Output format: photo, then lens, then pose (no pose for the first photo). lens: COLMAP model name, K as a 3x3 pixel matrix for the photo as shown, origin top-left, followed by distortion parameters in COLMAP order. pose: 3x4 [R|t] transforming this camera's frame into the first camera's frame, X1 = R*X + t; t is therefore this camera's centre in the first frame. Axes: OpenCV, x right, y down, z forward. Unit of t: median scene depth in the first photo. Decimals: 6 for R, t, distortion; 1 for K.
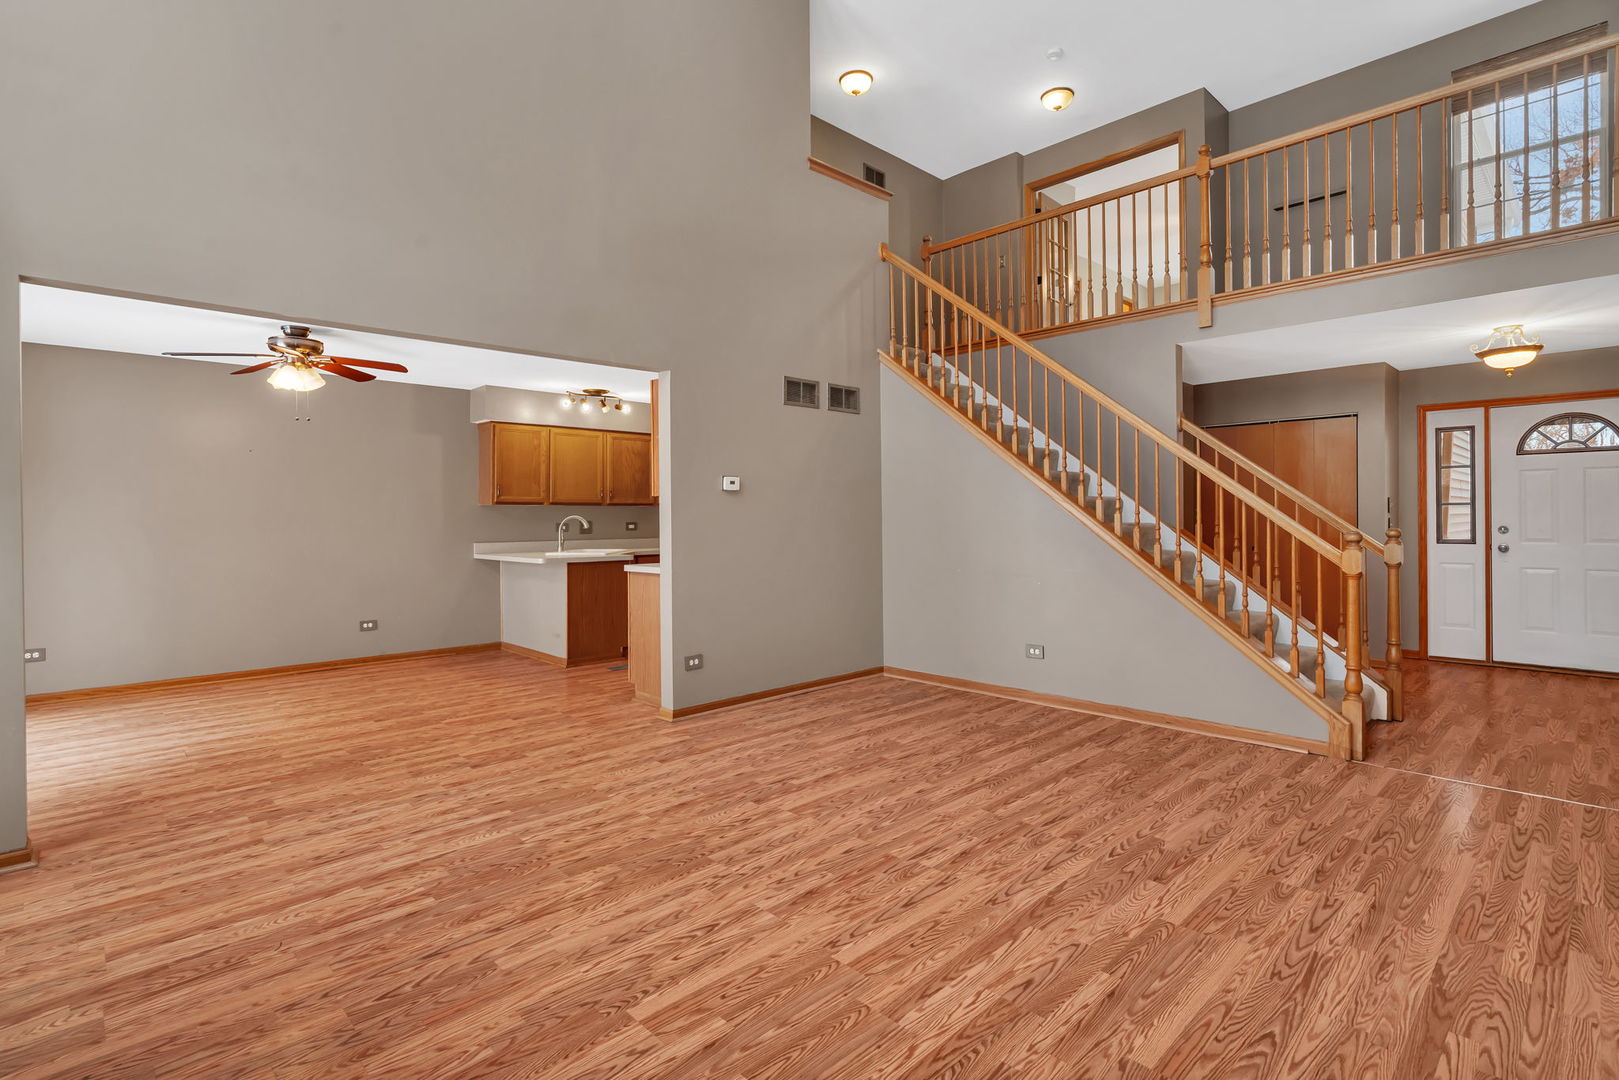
lens RADIAL K [[783.8, 0, 802.1], [0, 783.8, 533.6], [0, 0, 1]] dist [-0.001136, 0.000338]
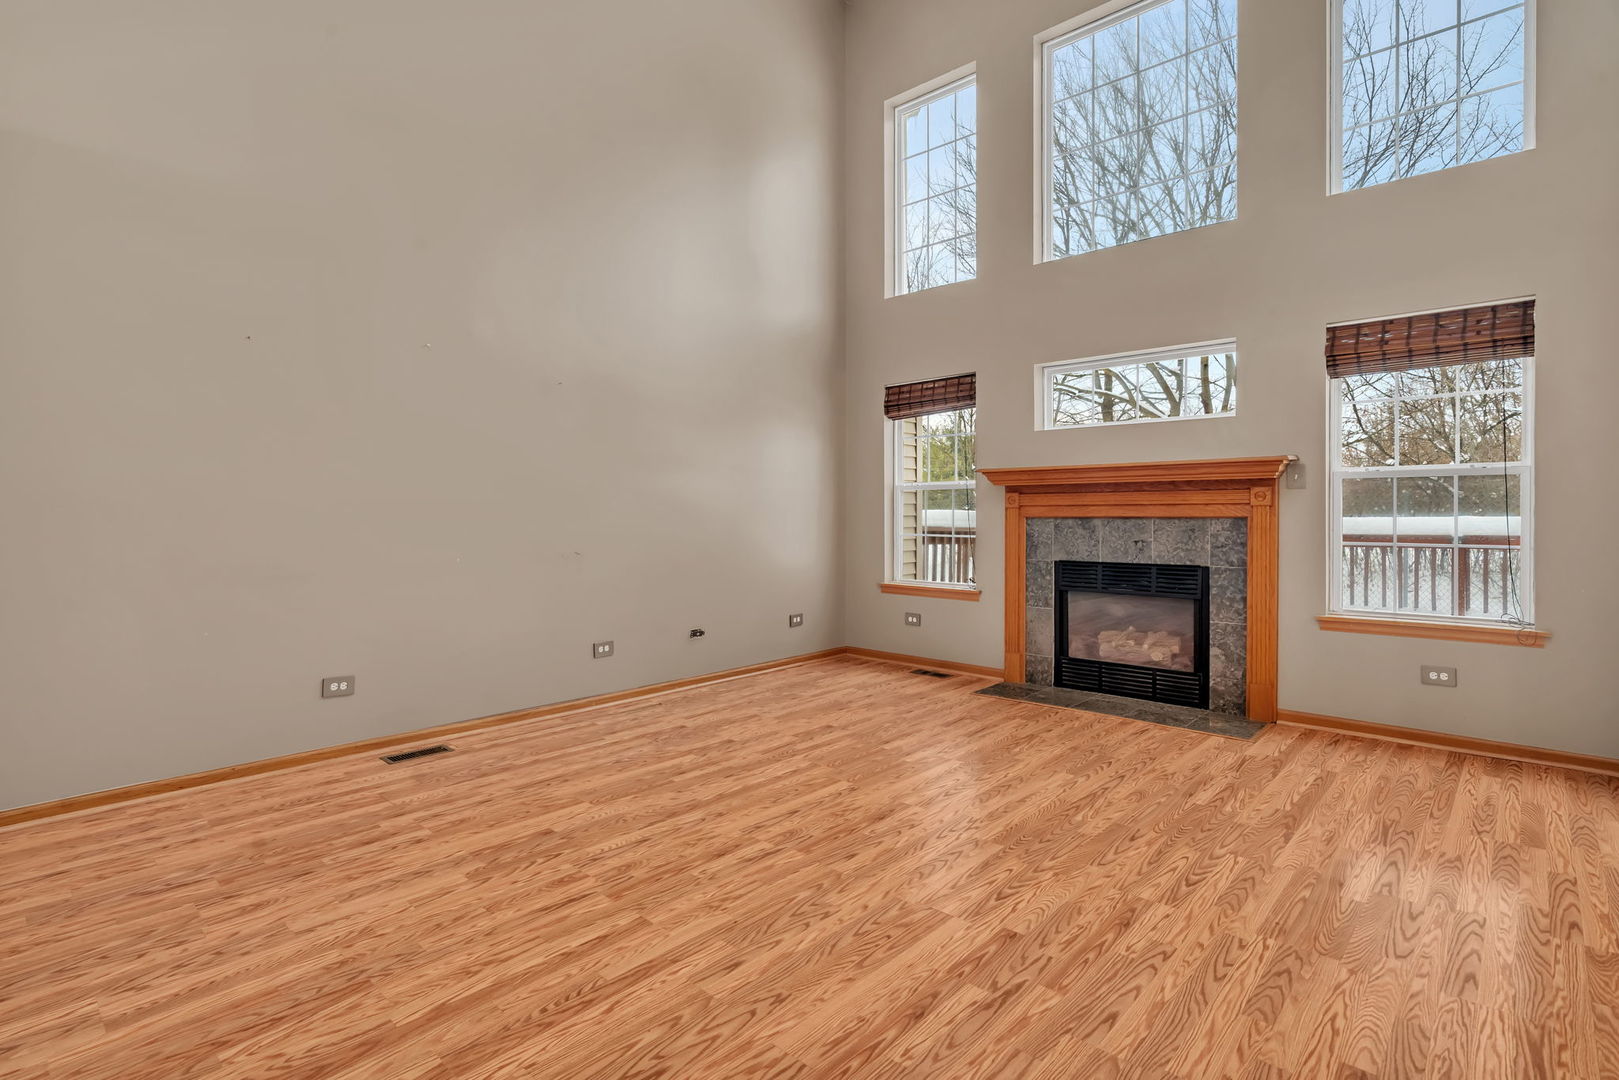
lens RADIAL K [[795.2, 0, 810.5], [0, 795.2, 514.9], [0, 0, 1]] dist [-0.002334, 0.000261]
pose [[-0.997947, 0.009037, -0.063400, 0.160404], [0.007638, 0.999723, 0.022271, 0.003848], [0.063584, 0.021741, -0.997740, 1.916023]]
